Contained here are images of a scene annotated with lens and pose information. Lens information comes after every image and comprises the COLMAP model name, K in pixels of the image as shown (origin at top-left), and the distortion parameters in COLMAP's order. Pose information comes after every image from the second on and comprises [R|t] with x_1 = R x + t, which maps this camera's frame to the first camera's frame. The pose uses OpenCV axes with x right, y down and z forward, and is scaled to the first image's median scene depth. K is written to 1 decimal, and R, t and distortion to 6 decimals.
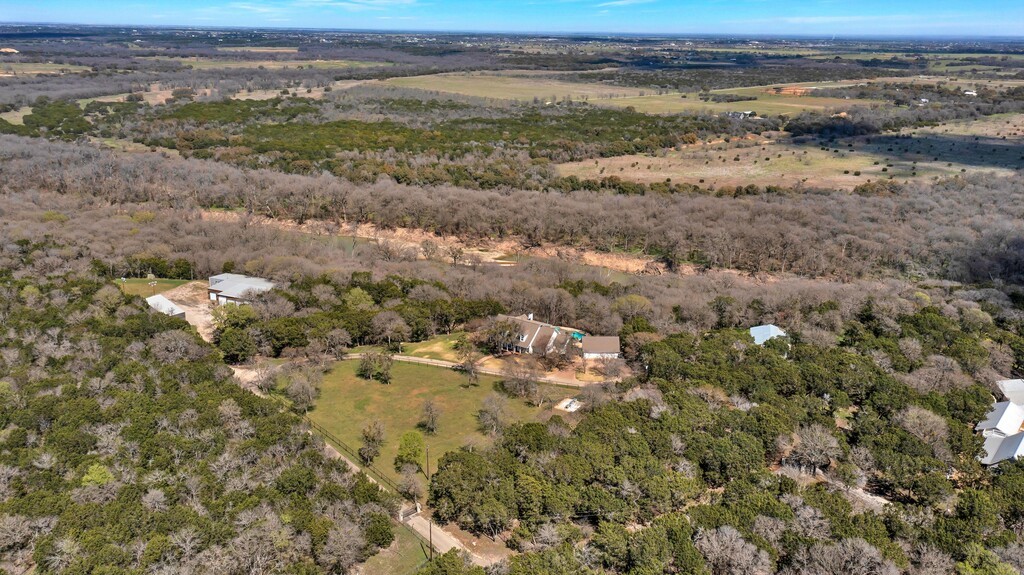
lens RADIAL K [[840.9, 0, 504.3], [0, 840.9, 289.1], [0, 0, 1]] dist [-0.004843, 0.013349]
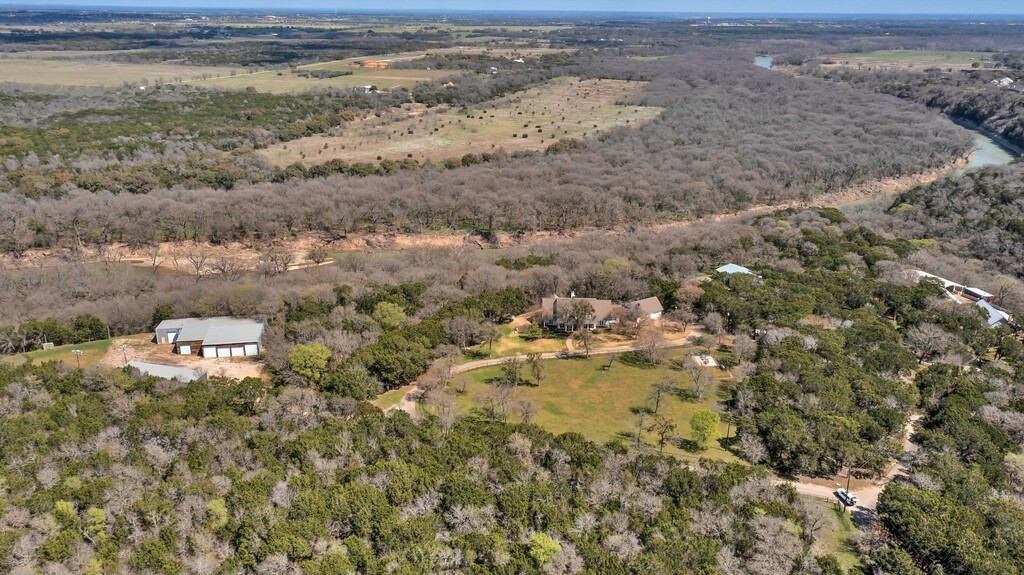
lens RADIAL K [[840.9, 0, 519.3], [0, 840.9, 289.3], [0, 0, 1]] dist [-0.004843, 0.013349]
pose [[0.819096, -0.181754, 0.544103, -0.202377], [0.165955, 0.983001, 0.078536, -0.022786], [-0.549128, 0.025968, 0.835335, 0.065087]]
